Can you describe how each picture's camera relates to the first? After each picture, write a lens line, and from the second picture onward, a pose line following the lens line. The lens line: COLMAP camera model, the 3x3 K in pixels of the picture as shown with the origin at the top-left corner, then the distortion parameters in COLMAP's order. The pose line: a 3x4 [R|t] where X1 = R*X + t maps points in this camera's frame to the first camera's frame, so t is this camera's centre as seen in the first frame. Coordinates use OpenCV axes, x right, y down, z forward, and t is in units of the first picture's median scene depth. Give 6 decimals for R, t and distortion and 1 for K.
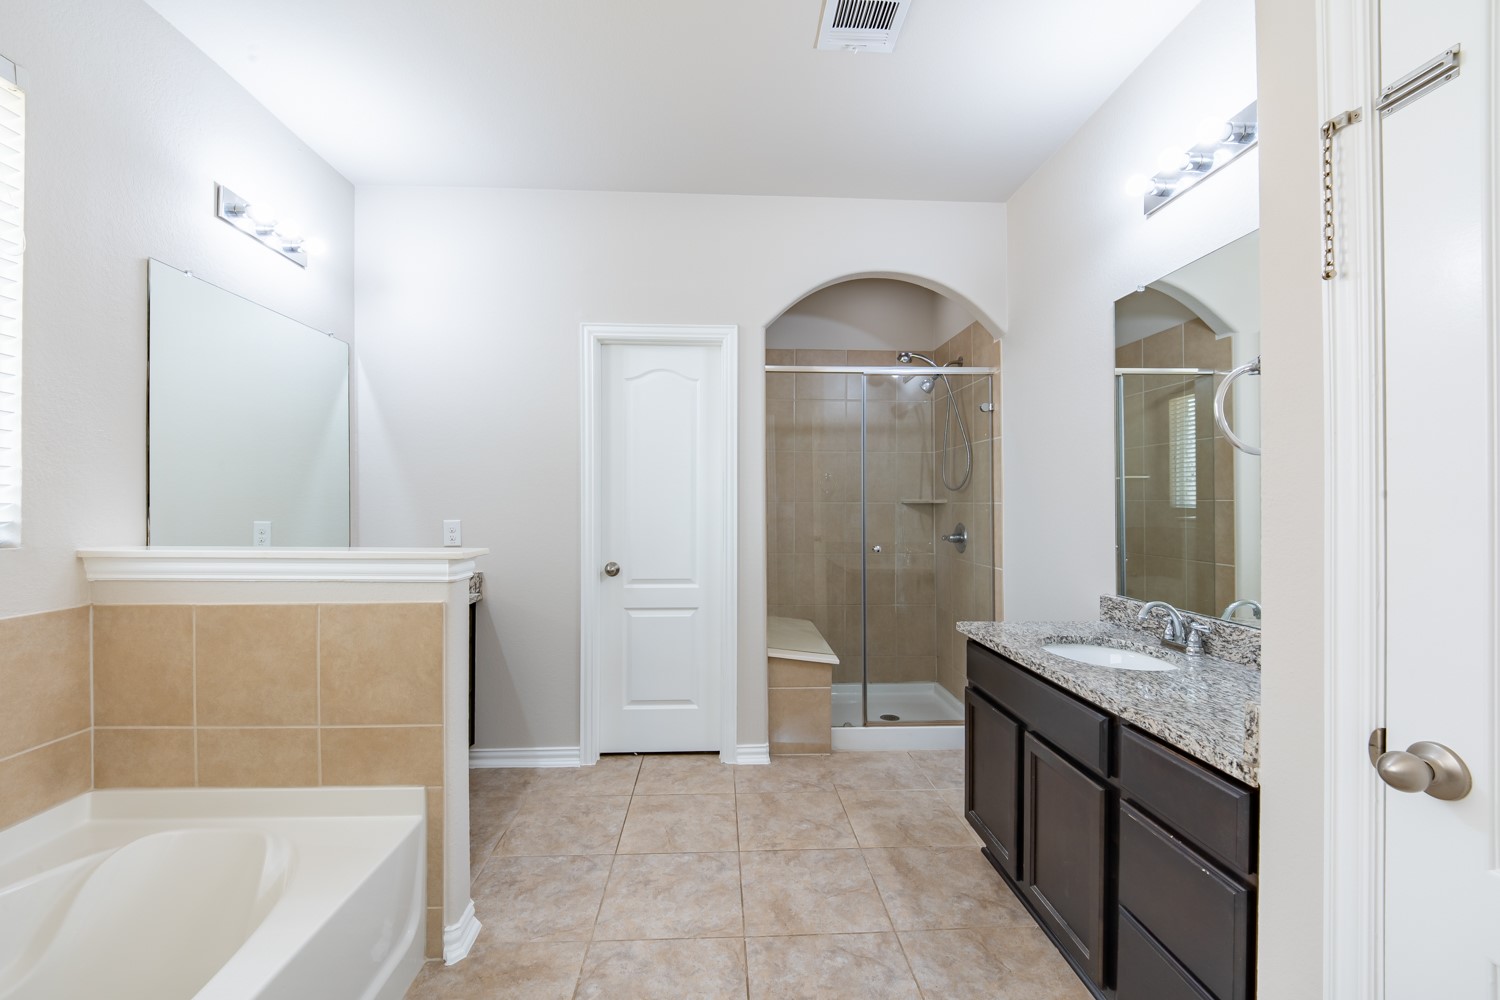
lens RADIAL K [[618.8, 0, 750.0], [0, 618.8, 500.0], [0, 0, 1]] dist [0.032983, -0.041782]
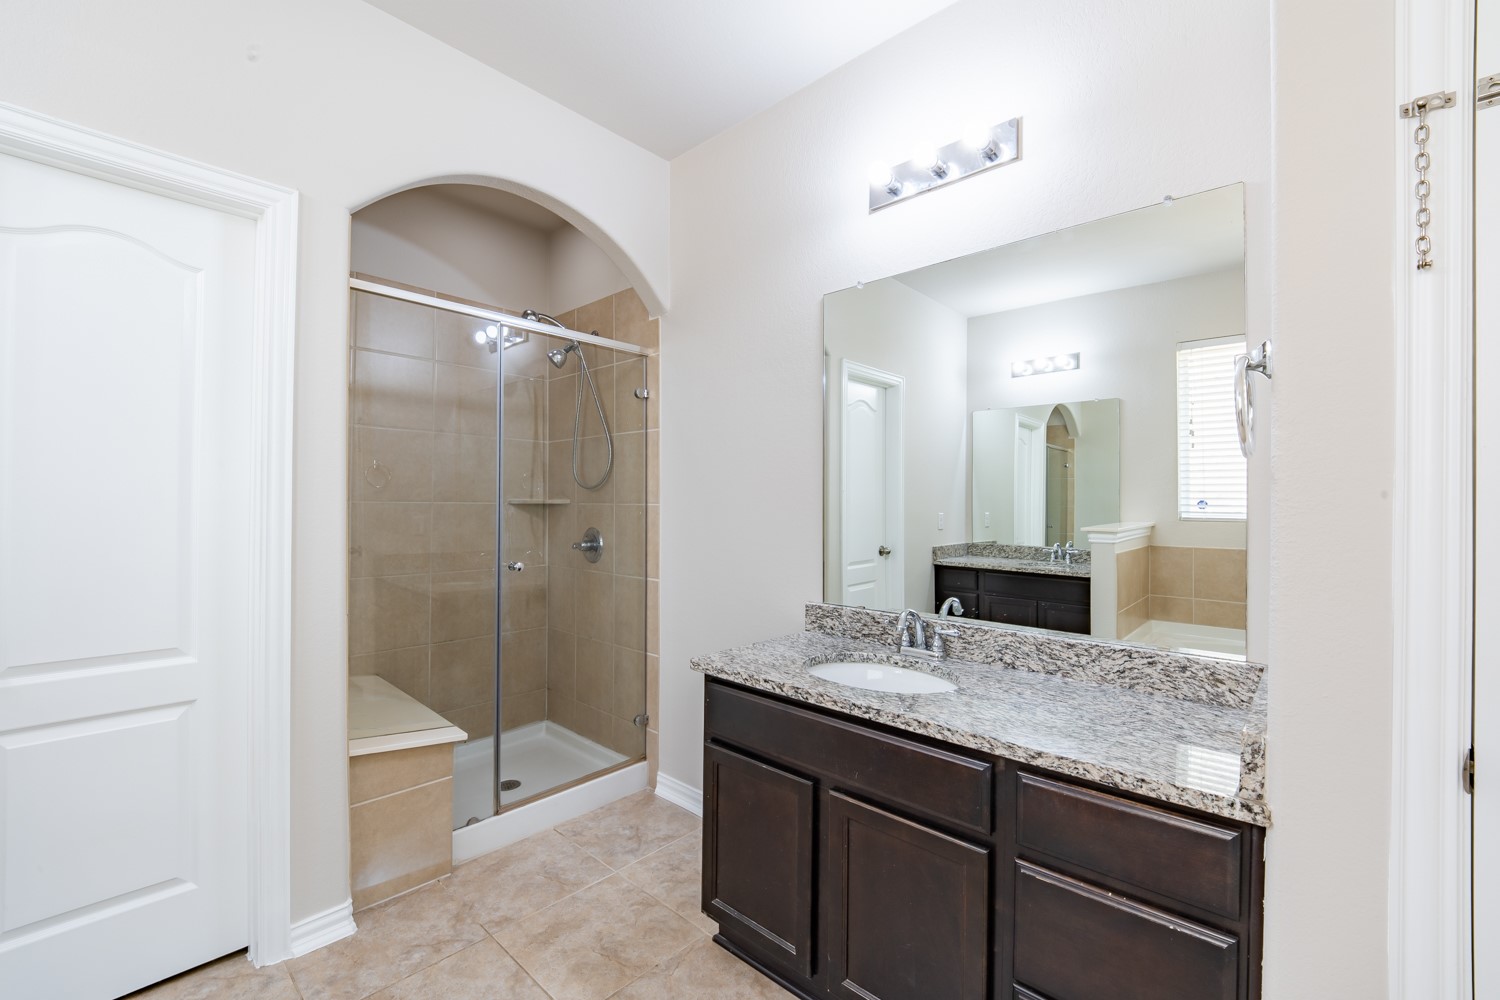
lens RADIAL K [[623.8, 0, 754.3], [0, 623.8, 497.8], [0, 0, 1]] dist [0.002612, -0.012574]
pose [[0.716275, 0.011078, 0.697730, -0.133962], [-0.009608, 0.999936, -0.006014, -0.000356], [-0.697752, -0.002396, 0.716335, 0.339884]]
